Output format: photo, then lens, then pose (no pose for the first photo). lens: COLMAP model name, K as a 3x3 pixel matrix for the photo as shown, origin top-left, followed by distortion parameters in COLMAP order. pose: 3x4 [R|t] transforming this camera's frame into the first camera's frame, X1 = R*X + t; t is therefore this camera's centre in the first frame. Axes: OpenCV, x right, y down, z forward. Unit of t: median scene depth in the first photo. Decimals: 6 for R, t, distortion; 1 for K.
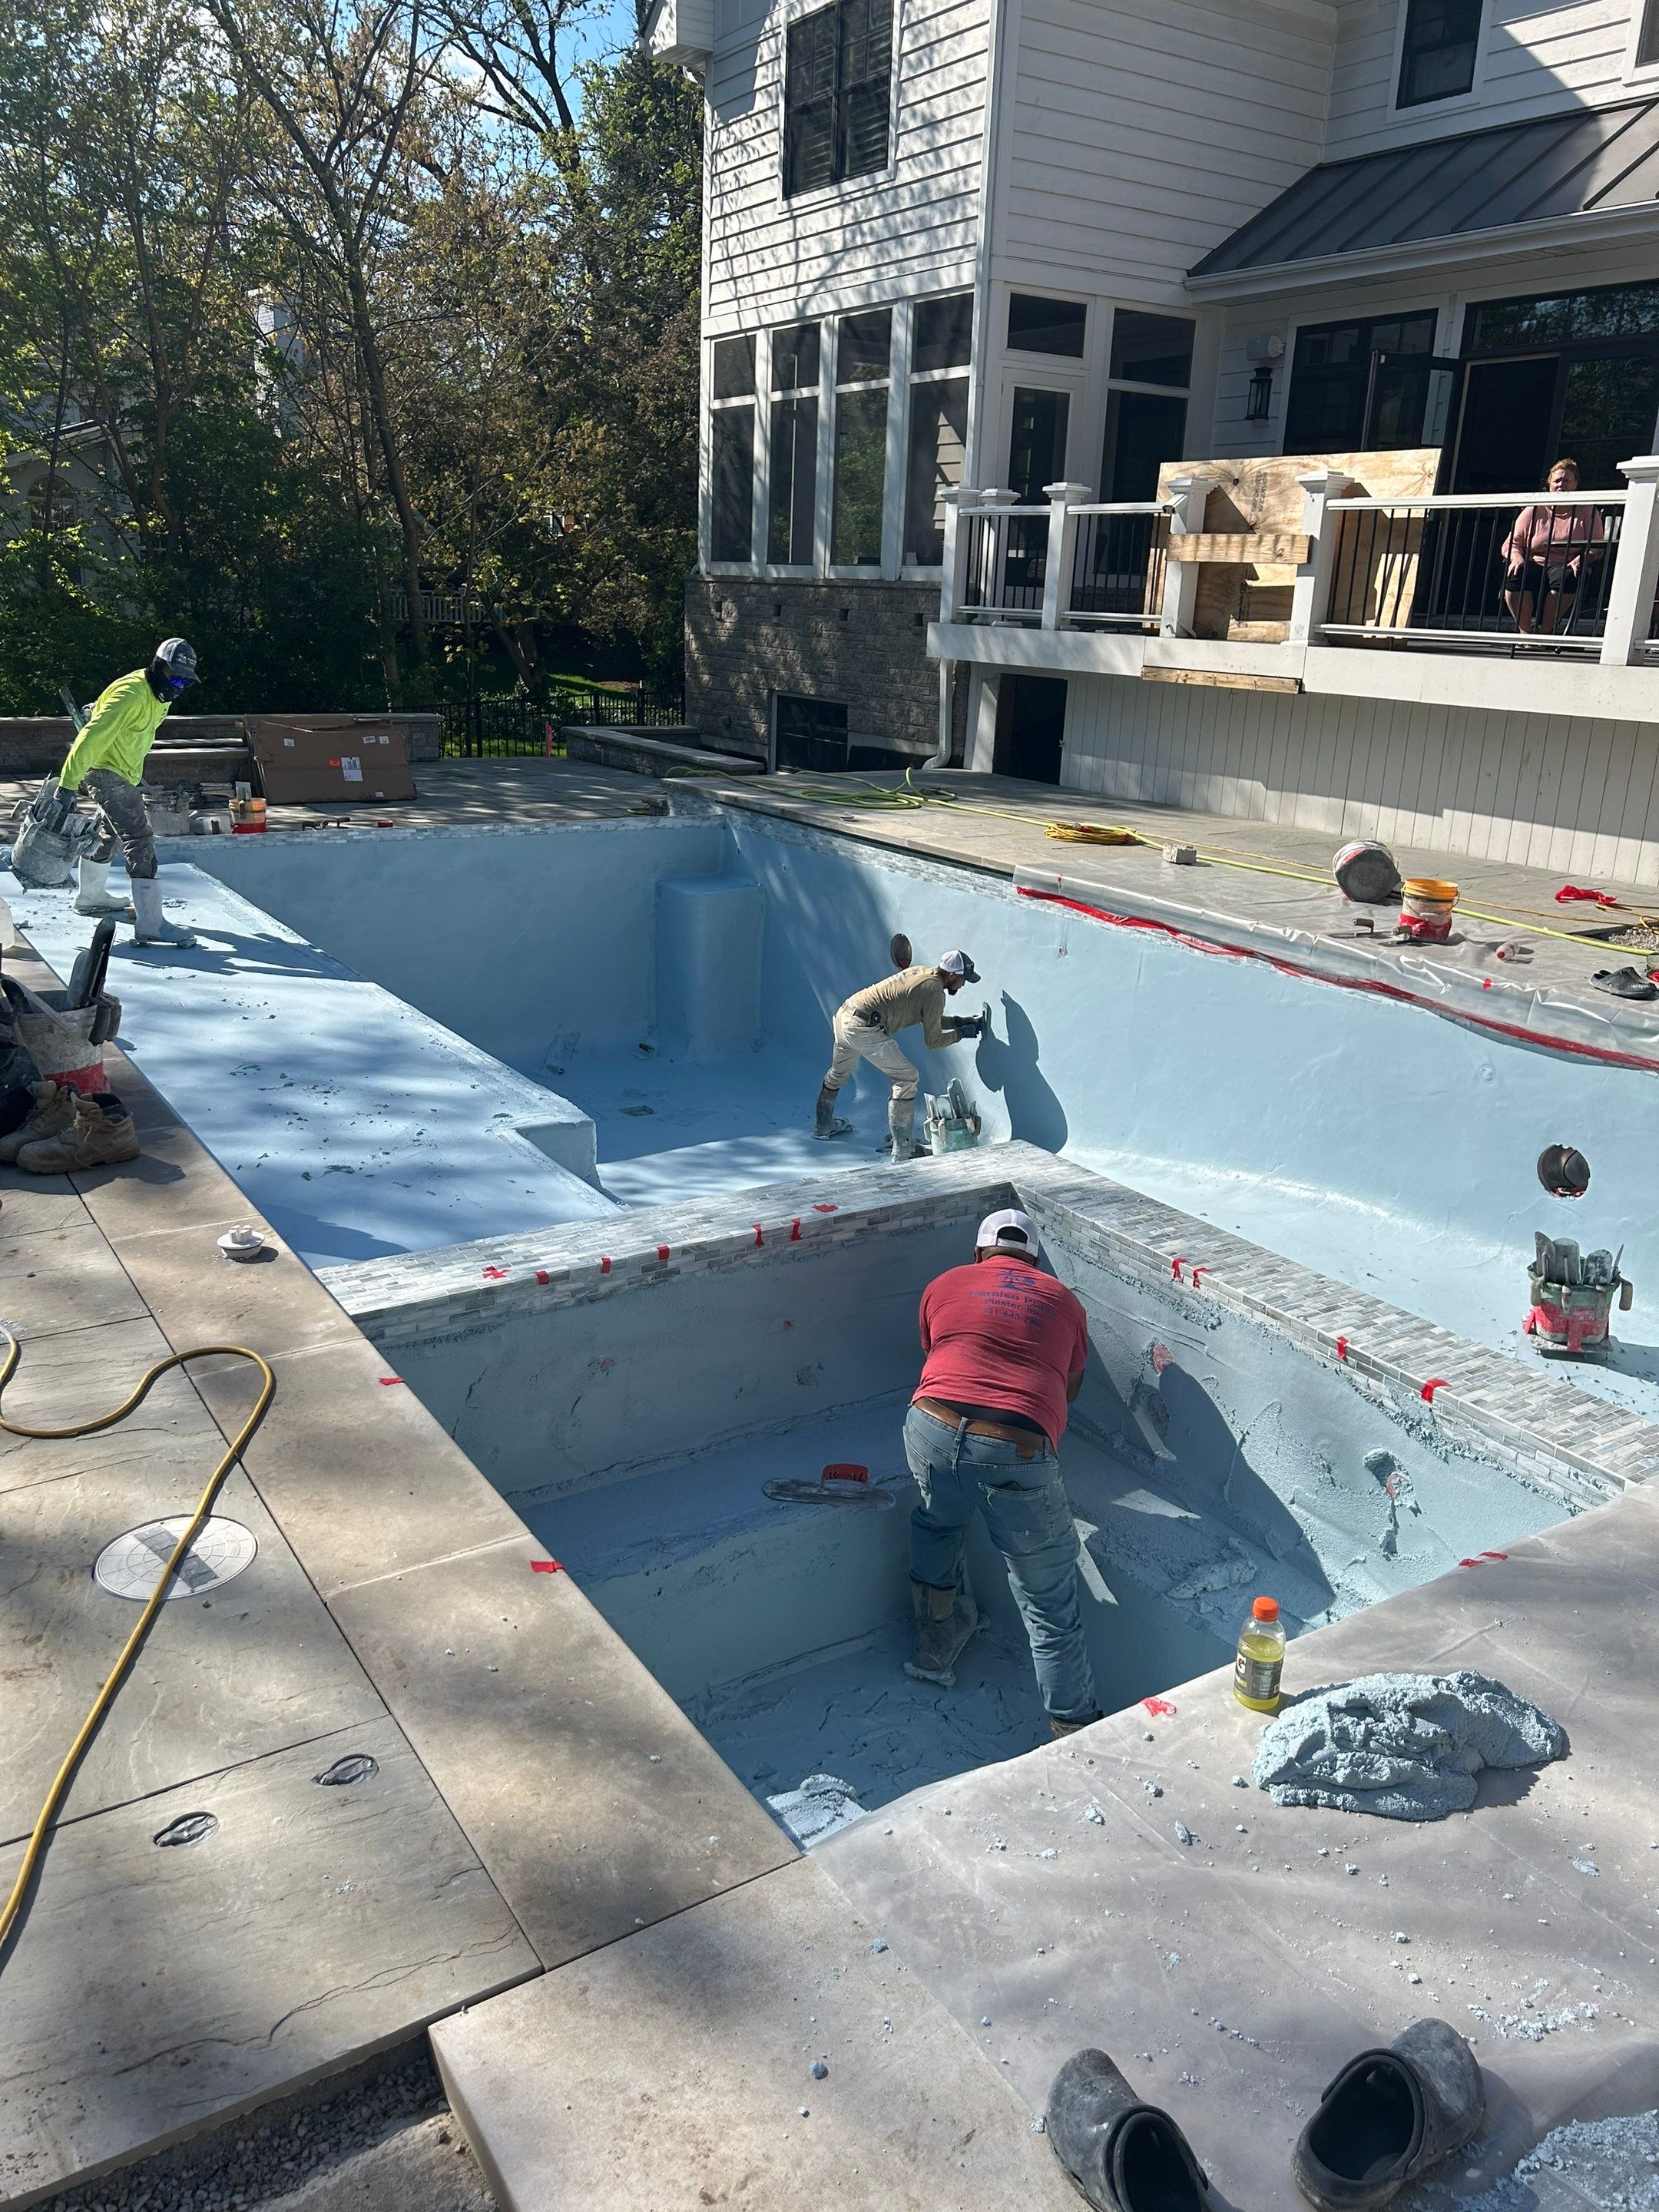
lens RADIAL K [[1686.0, 0, 843.6], [0, 1686.0, 1123.0], [0, 0, 1]] dist [0.059571, -0.070451]
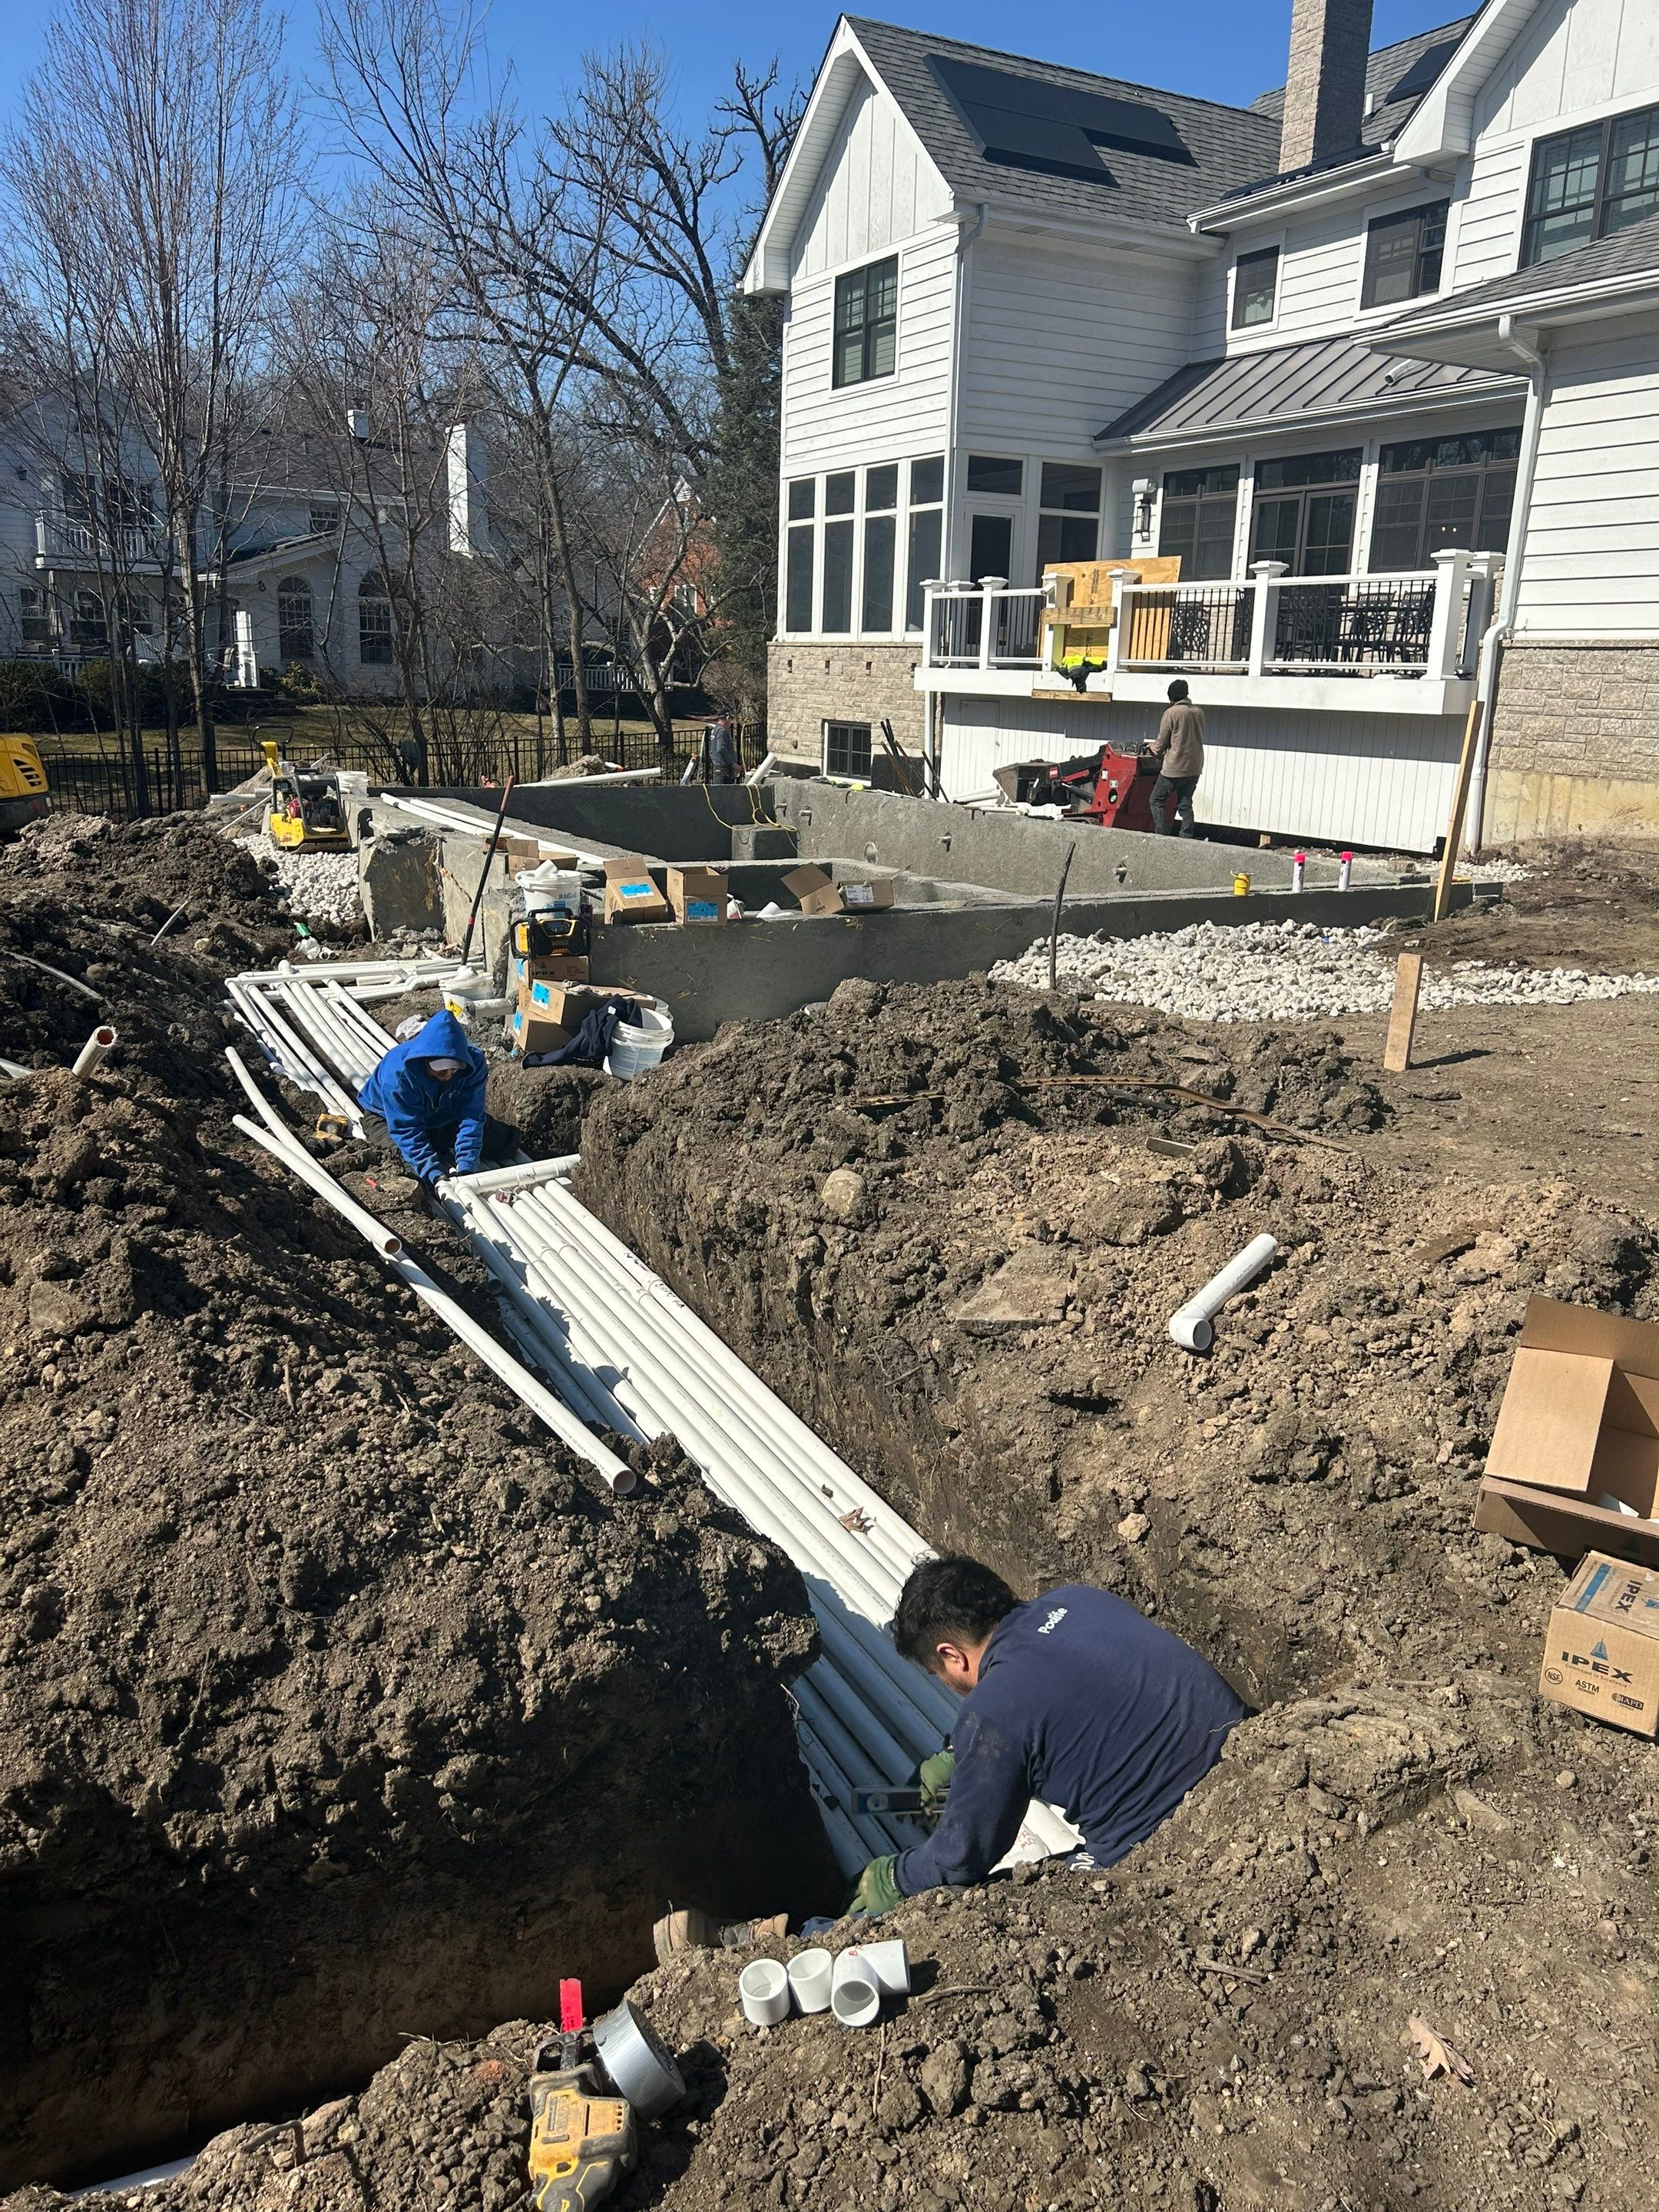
lens RADIAL K [[1686.0, 0, 837.1], [0, 1686.0, 1090.9], [0, 0, 1]] dist [0.059571, -0.070451]
pose [[0.996755, 0.010981, -0.079748, 0.097602], [-0.015975, 0.997932, -0.062262, 0.162683], [0.078900, 0.063334, 0.994869, -0.445424]]
